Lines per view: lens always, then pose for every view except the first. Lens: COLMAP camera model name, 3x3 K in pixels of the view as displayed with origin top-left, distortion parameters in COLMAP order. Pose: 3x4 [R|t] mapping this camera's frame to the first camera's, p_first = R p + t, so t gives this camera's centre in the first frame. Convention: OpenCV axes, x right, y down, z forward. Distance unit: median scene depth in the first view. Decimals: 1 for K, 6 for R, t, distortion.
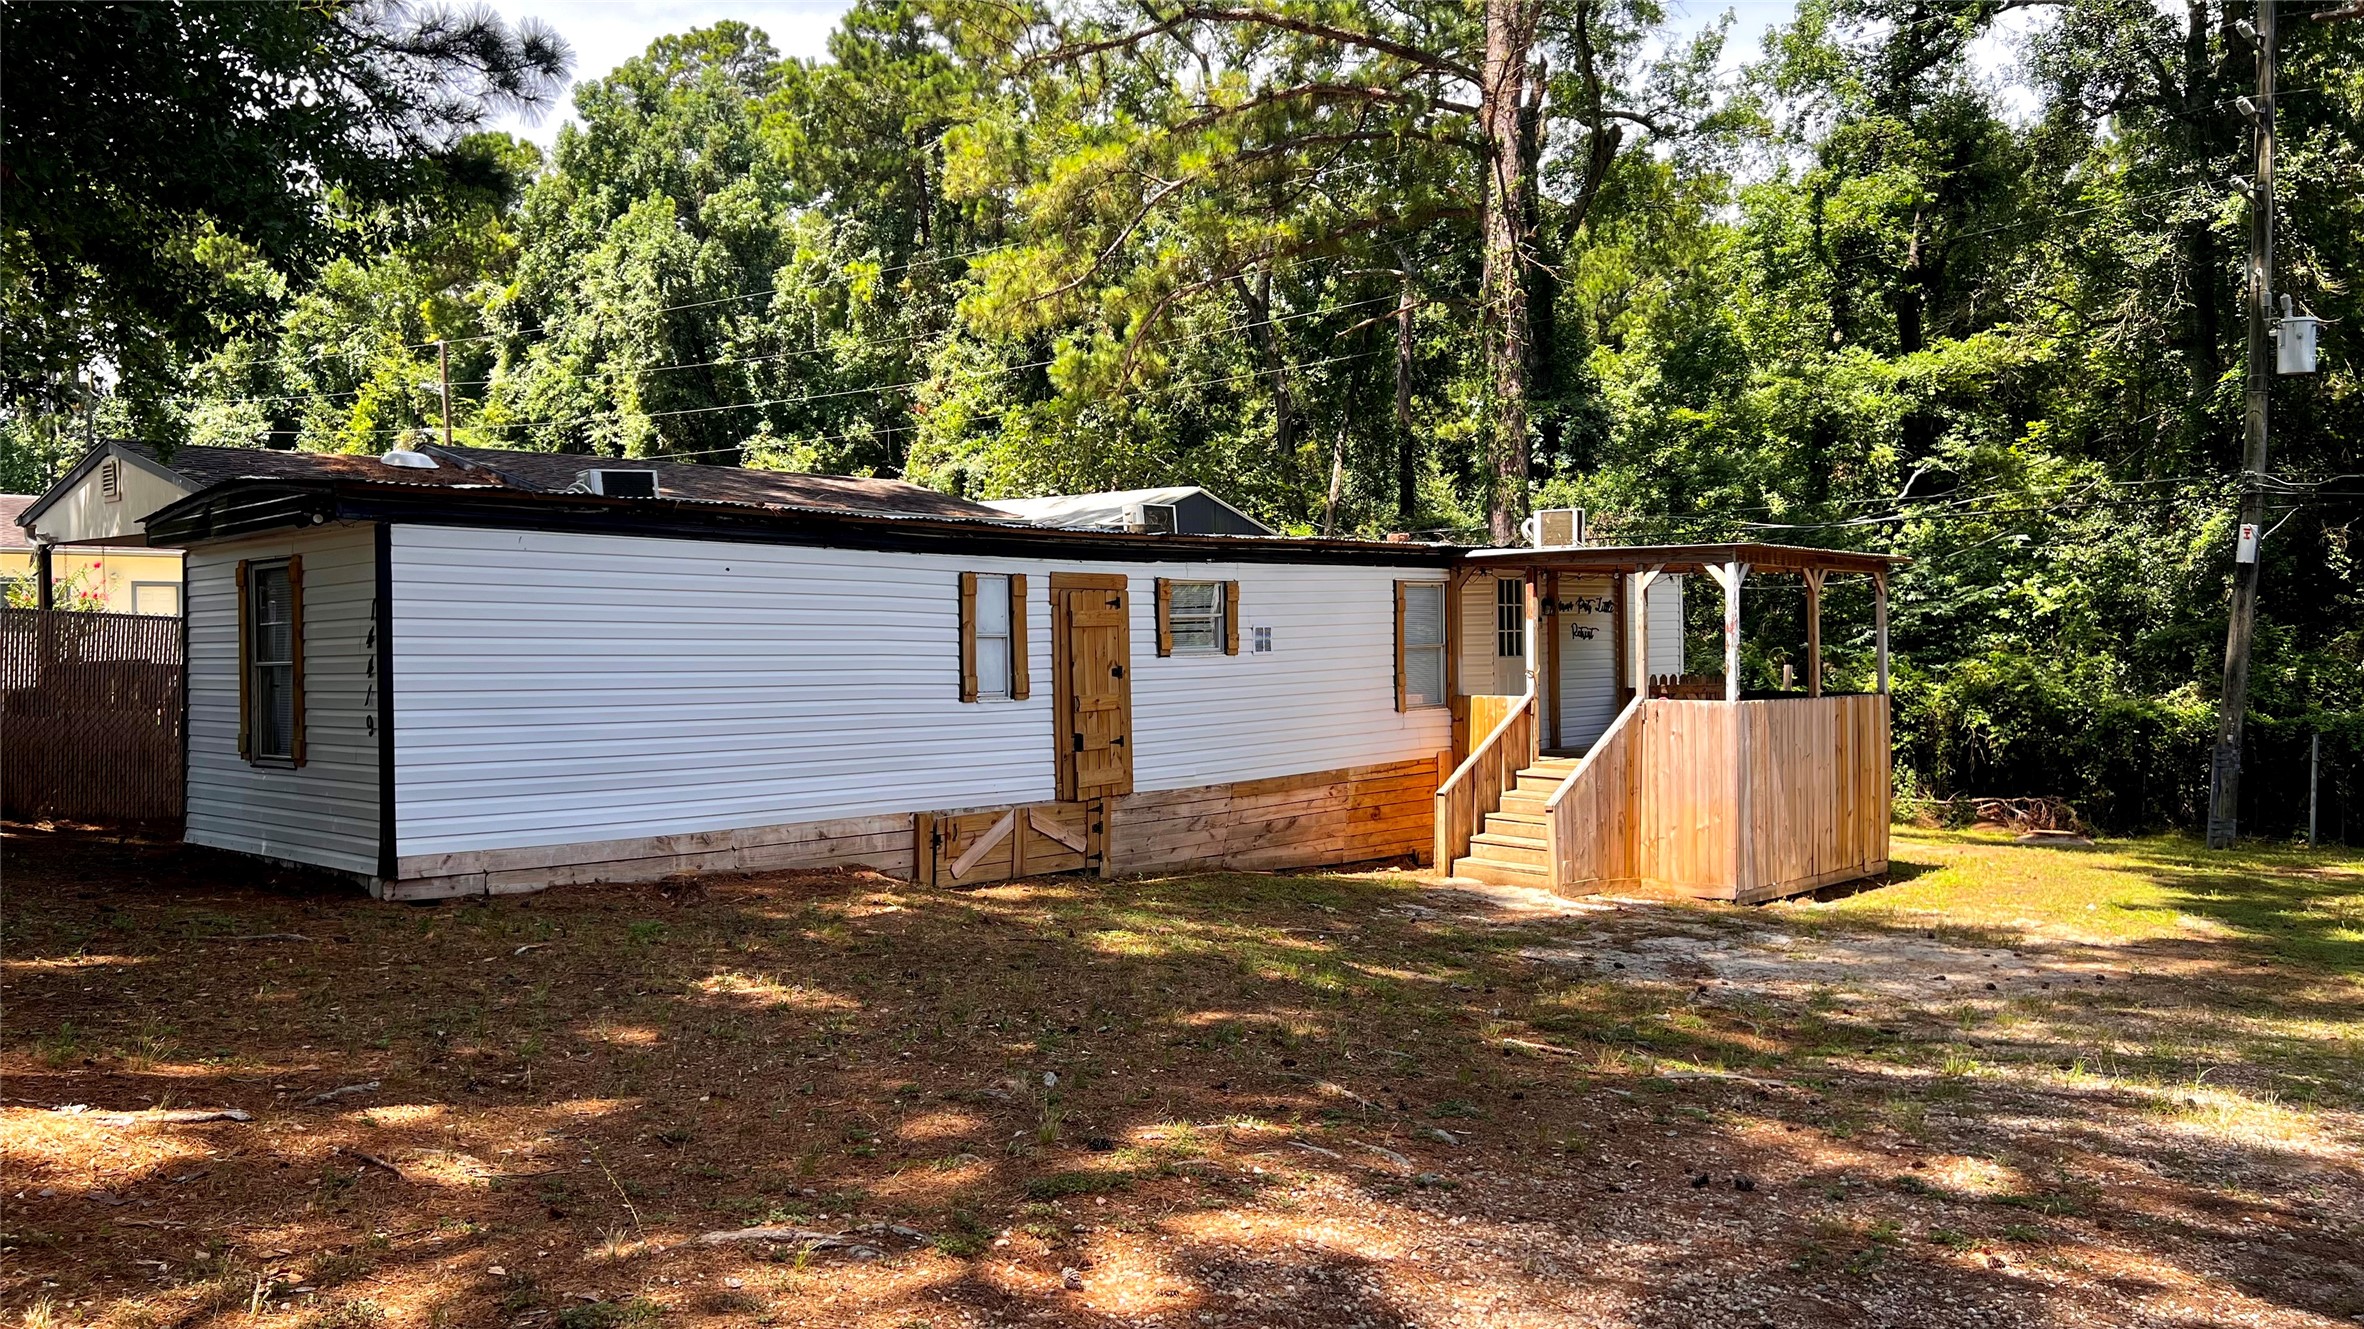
lens RADIAL K [[1773.5, 0, 1182.0], [0, 1773.5, 664.5], [0, 0, 1]] dist [0.064825, -0.069422]
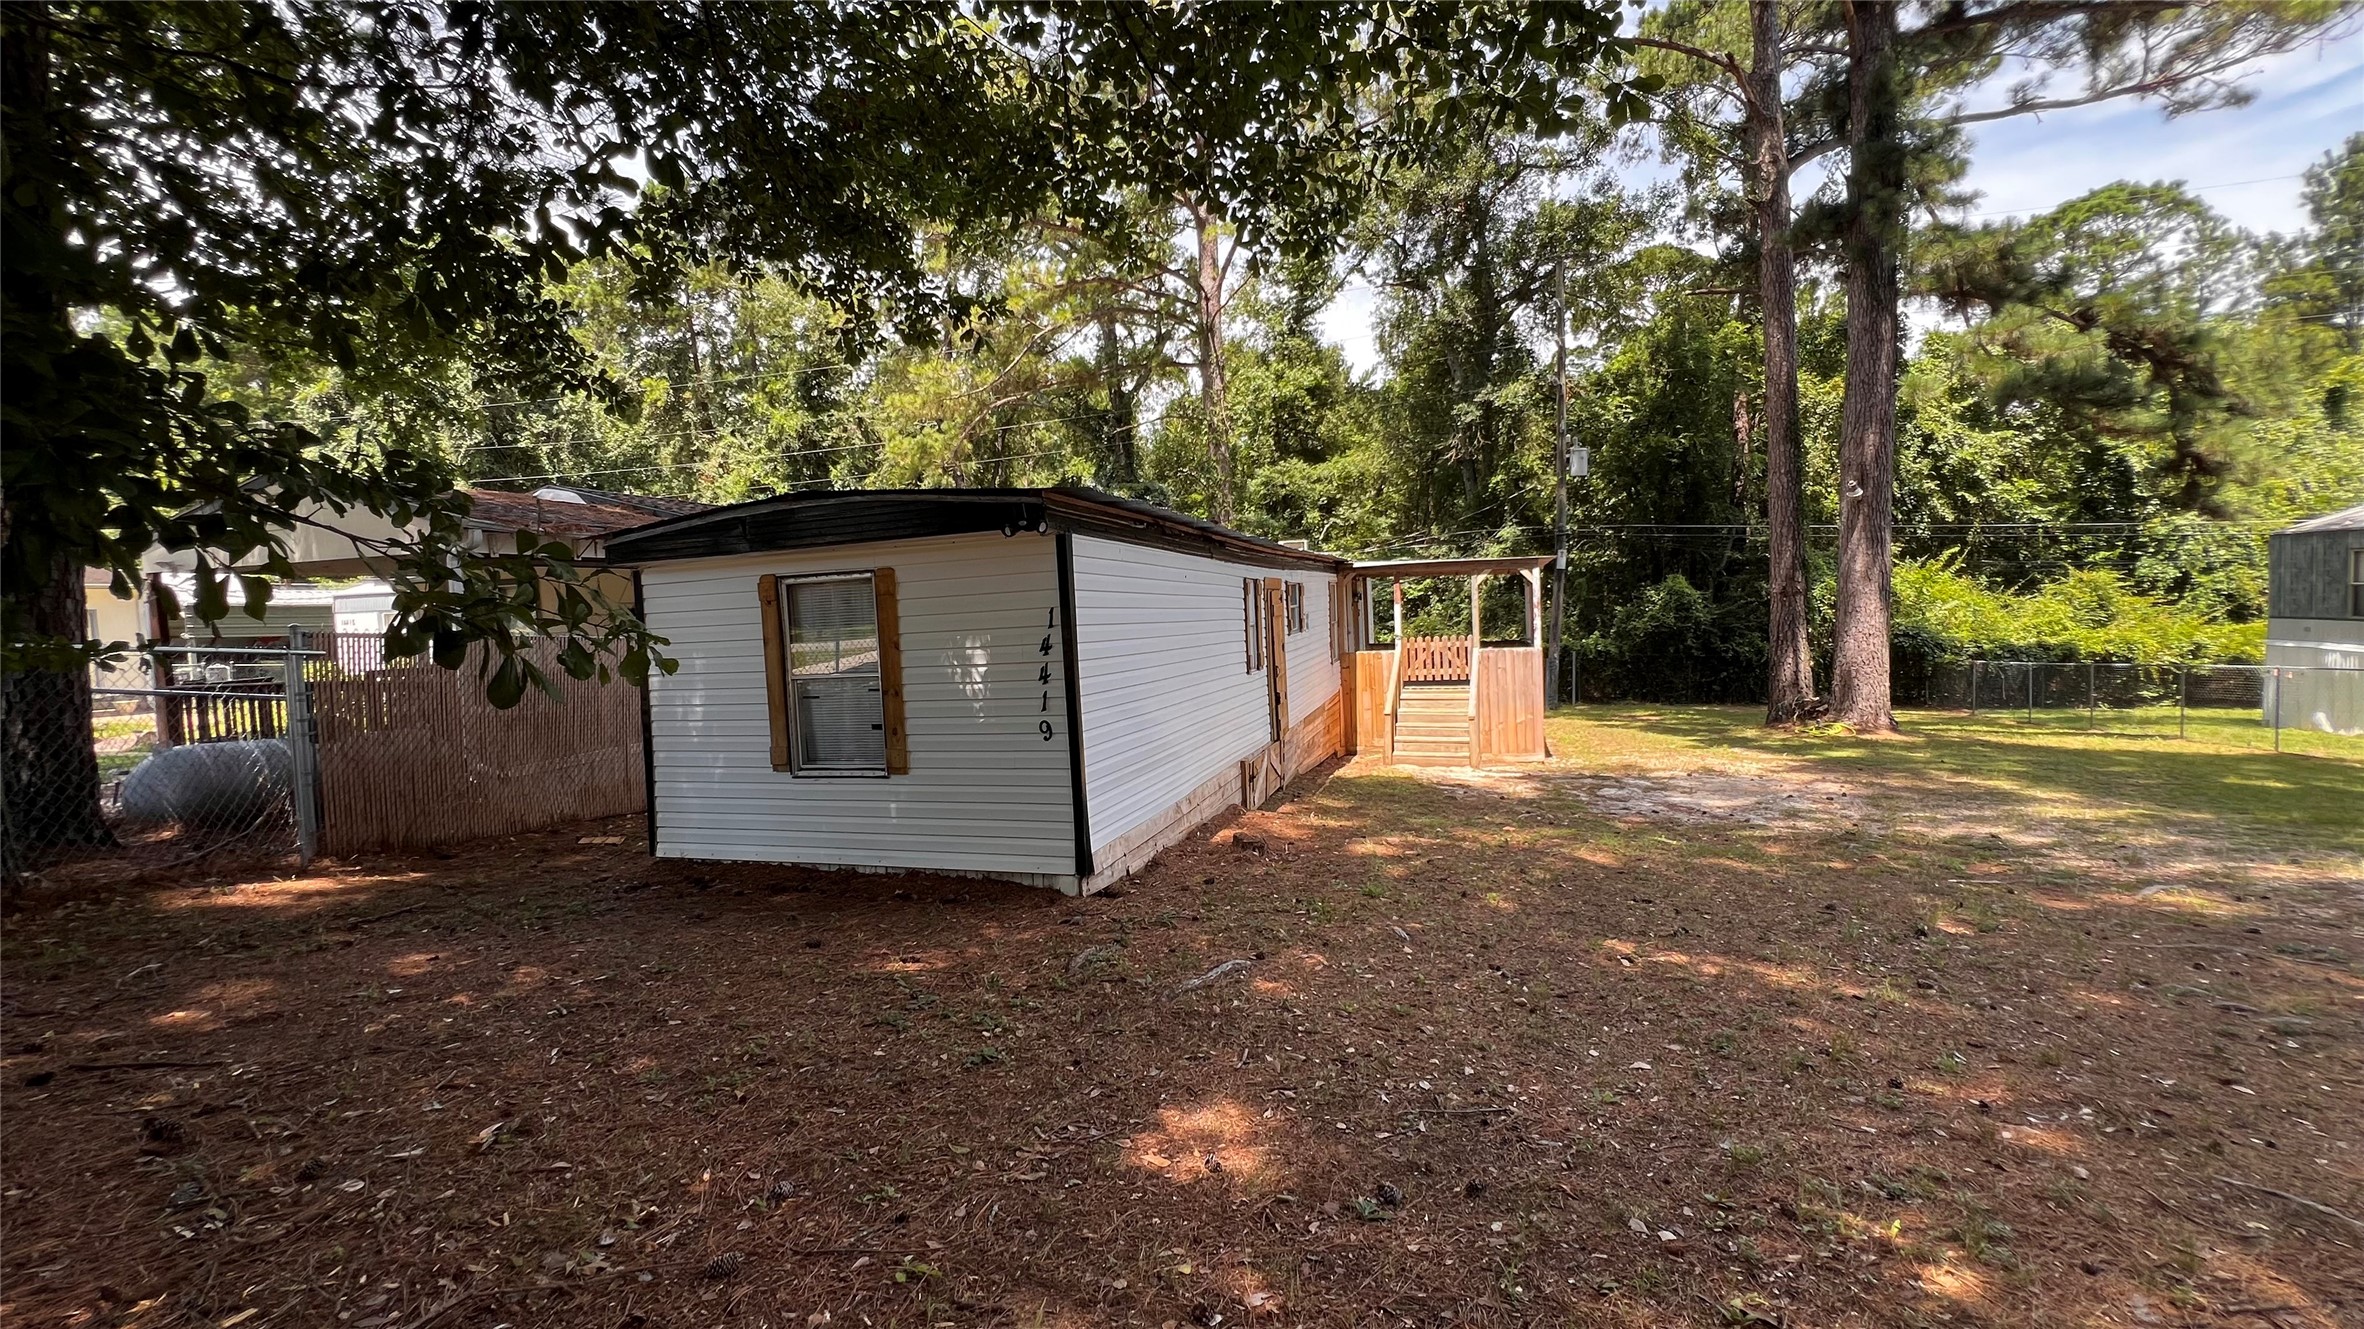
lens RADIAL K [[964.0, 0, 1174.8], [0, 964.0, 652.8], [0, 0, 1]] dist [-0.008025, 0.000040]
pose [[0.904719, -0.049922, 0.423073, -0.293970], [0.042187, 0.998727, 0.027634, -0.010993], [-0.423915, -0.007152, 0.905674, 0.219955]]
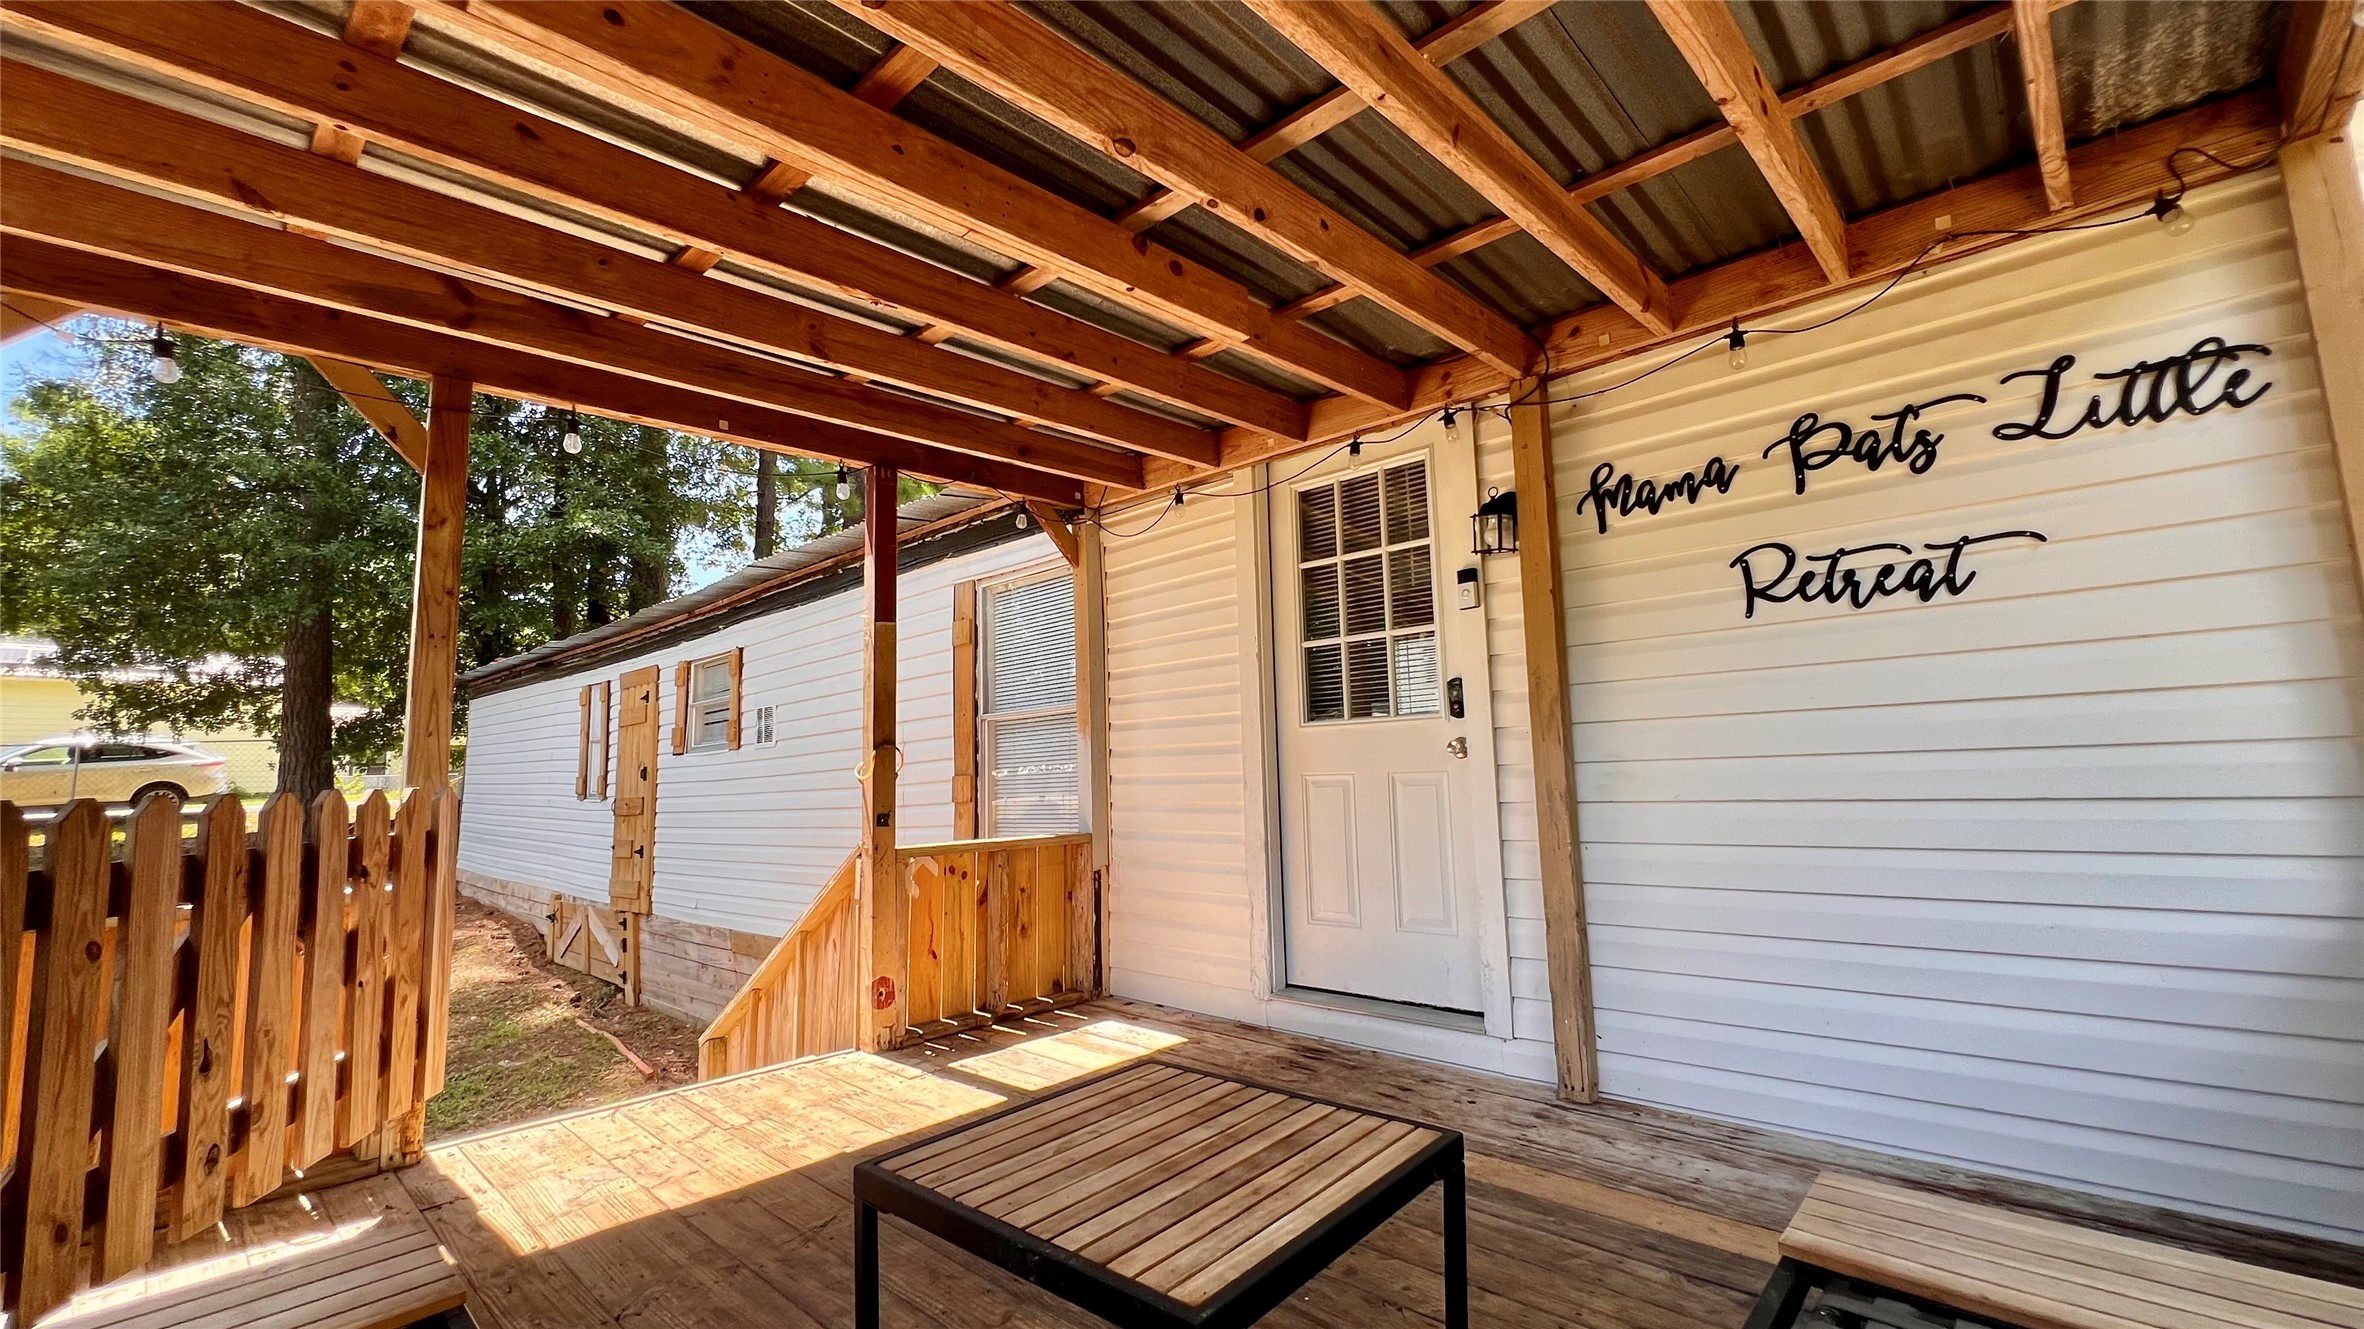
lens RADIAL K [[948.3, 0, 1175.5], [0, 948.3, 663.9], [0, 0, 1]] dist [-0.001518, 0.000006]
pose [[0.017998, -0.106189, -0.994183, 0.300671], [0.012604, 0.994289, -0.105972, 0.002294], [0.999759, -0.010623, 0.019233, 0.835355]]
